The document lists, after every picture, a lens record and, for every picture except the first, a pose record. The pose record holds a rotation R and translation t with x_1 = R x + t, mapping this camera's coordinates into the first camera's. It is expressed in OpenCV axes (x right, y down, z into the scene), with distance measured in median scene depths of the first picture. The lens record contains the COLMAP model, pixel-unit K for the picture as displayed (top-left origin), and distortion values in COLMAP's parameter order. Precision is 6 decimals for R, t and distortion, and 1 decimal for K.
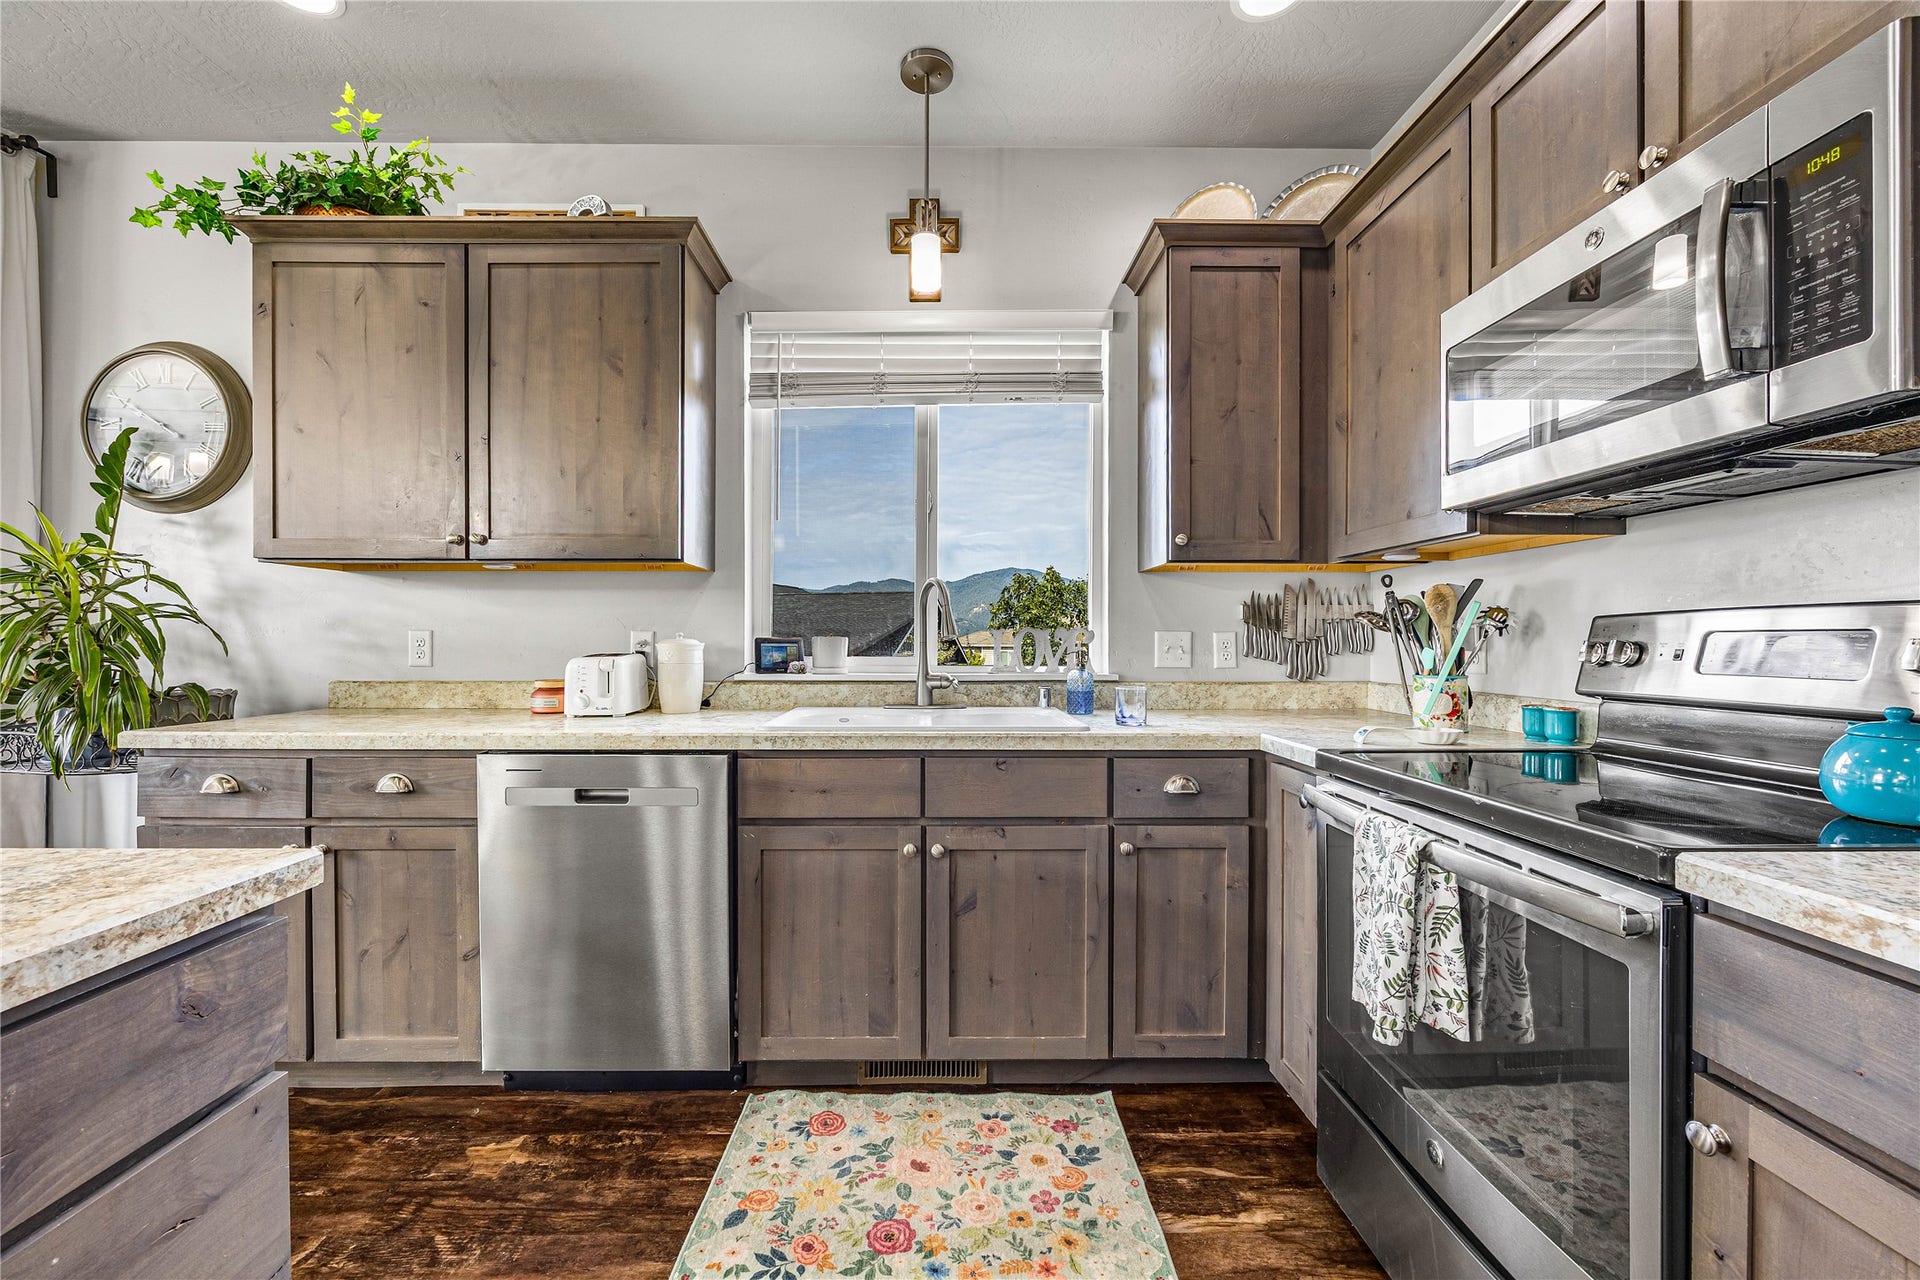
lens RADIAL K [[750.3, 0, 930.3], [0, 750.3, 644.0], [0, 0, 1]] dist [-0.003790, -0.000334]
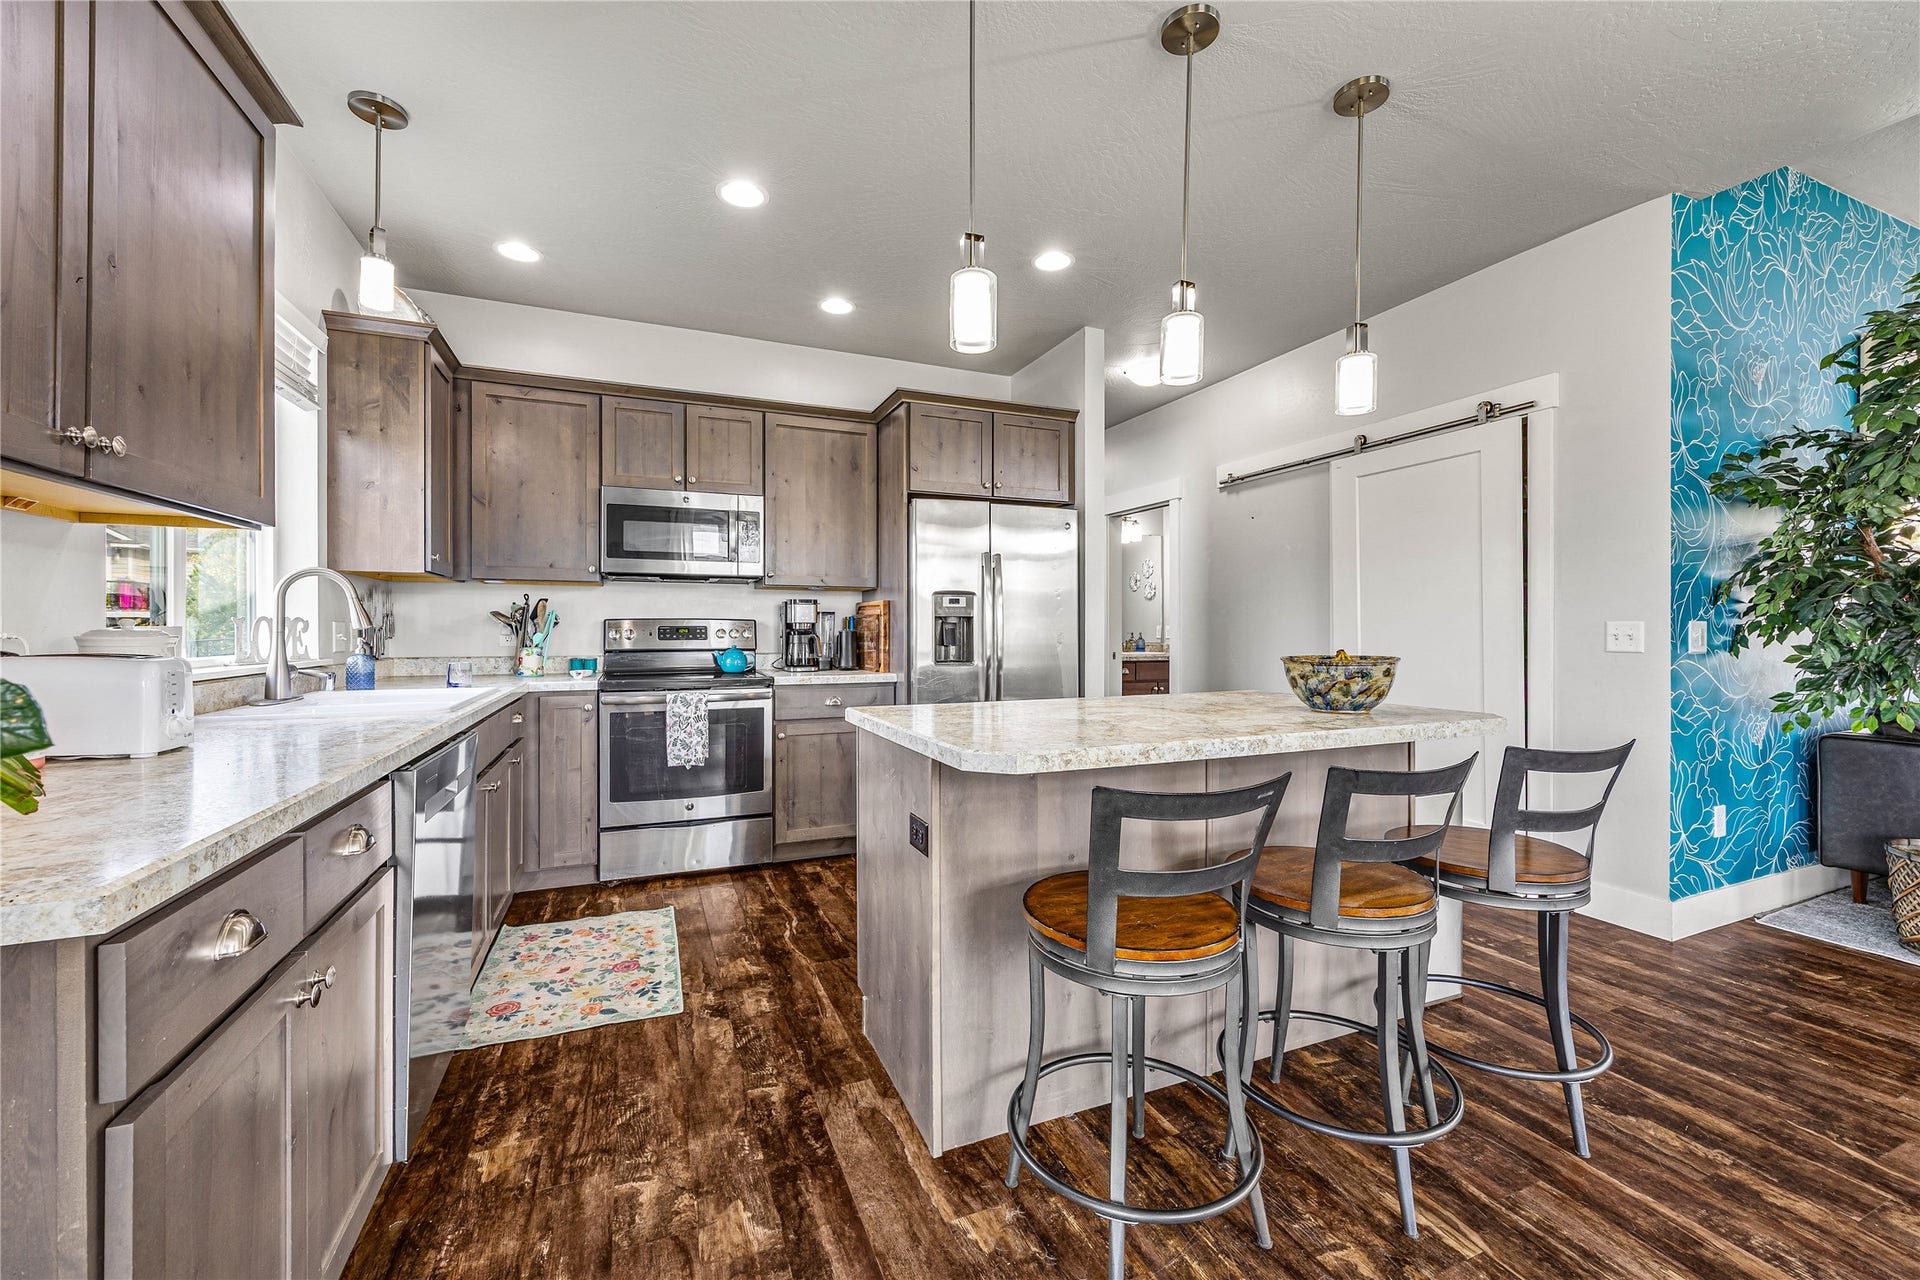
lens RADIAL K [[750.3, 0, 978.4], [0, 750.3, 628.0], [0, 0, 1]] dist [-0.003790, -0.000334]
pose [[-0.409596, -0.001182, 0.912266, -1.669959], [0.001659, 0.999997, 0.002040, -0.010121], [-0.912266, 0.002349, -0.409592, 0.800353]]
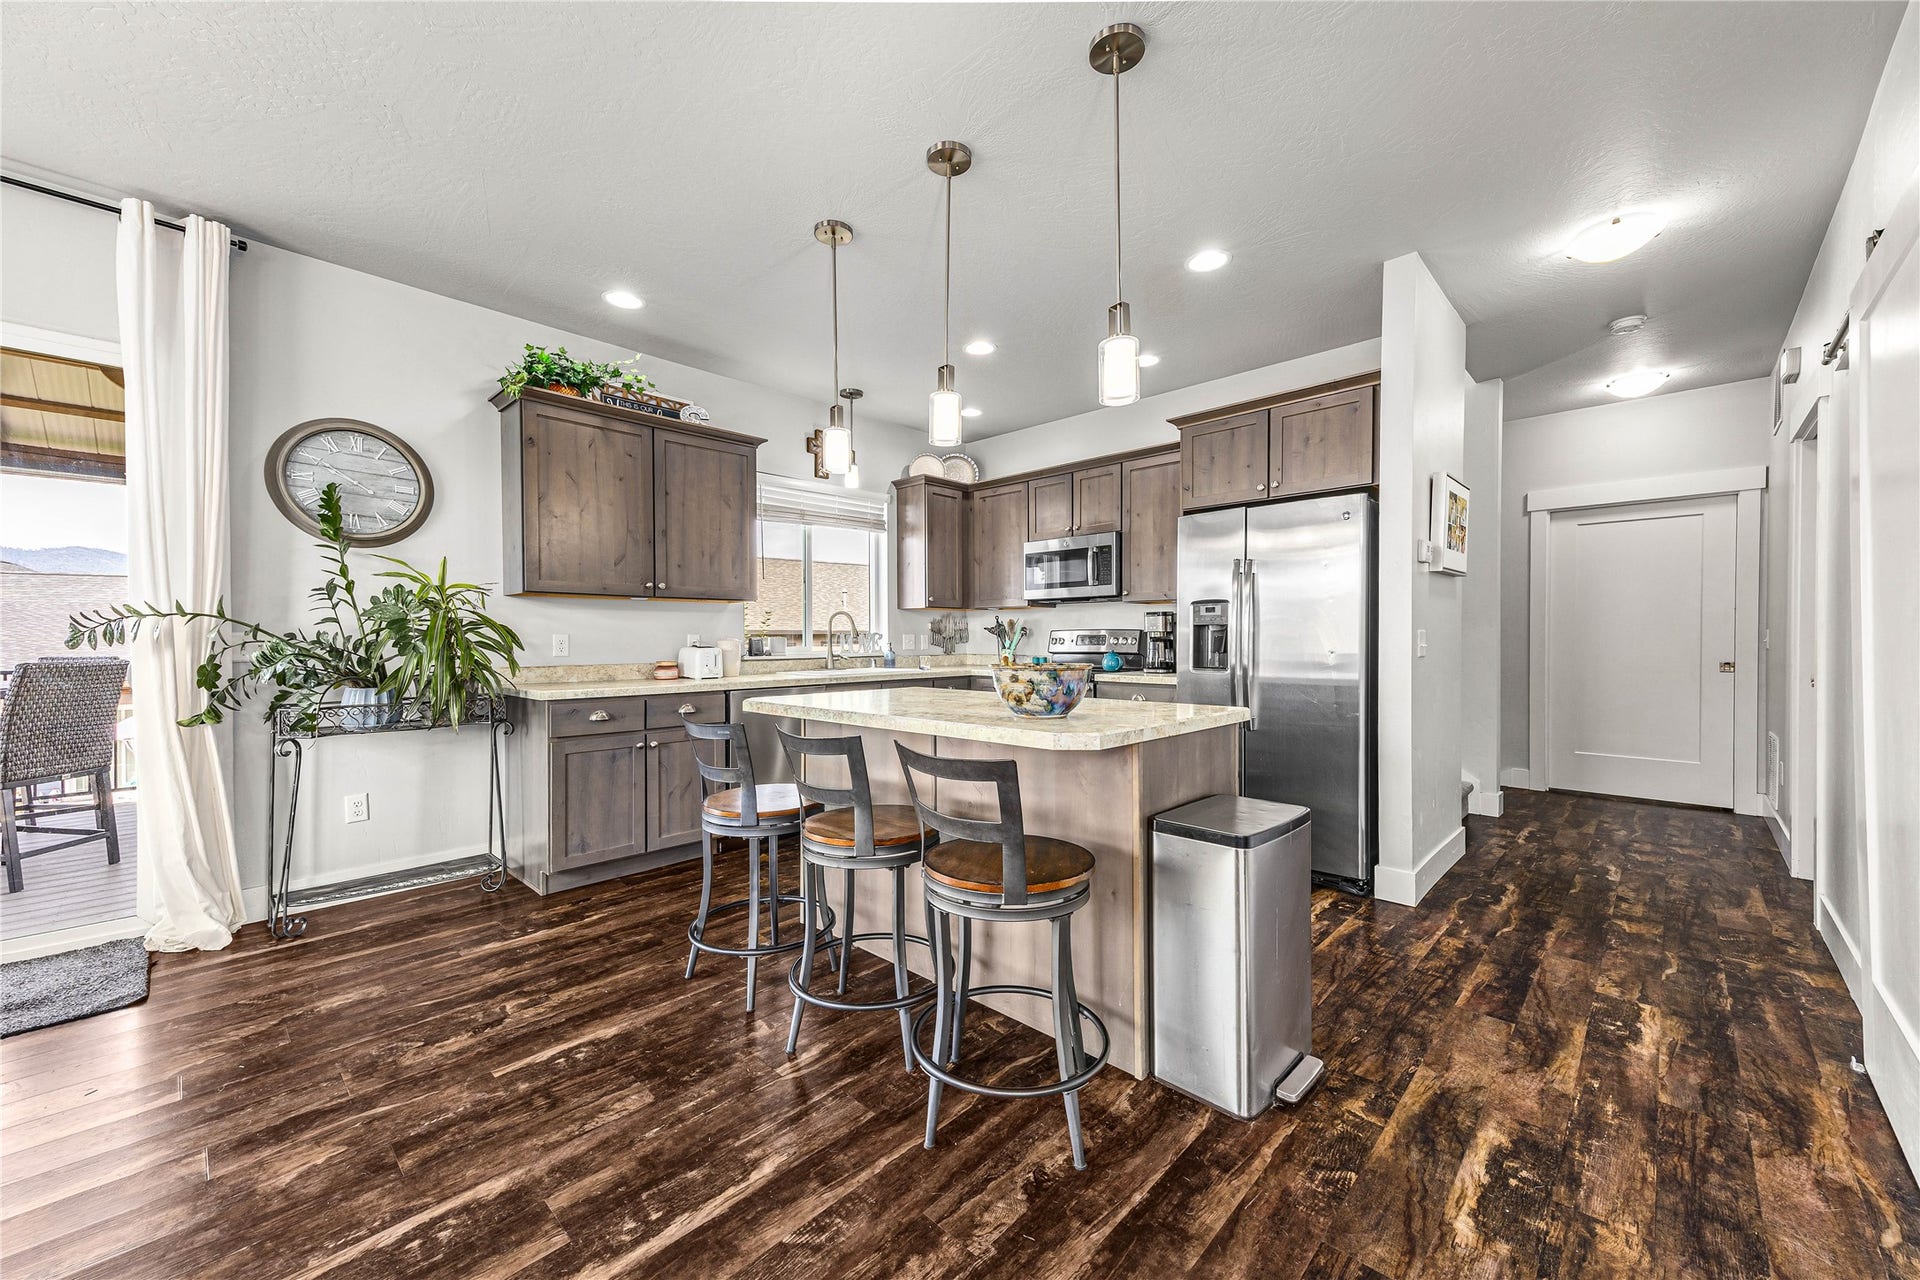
lens RADIAL K [[750.3, 0, 964.8], [0, 750.3, 641.3], [0, 0, 1]] dist [-0.003790, -0.000334]
pose [[0.687123, -0.007500, 0.726502, -1.799054], [0.007763, 0.999965, 0.002981, -0.001122], [-0.726499, 0.003592, 0.687158, -1.052034]]
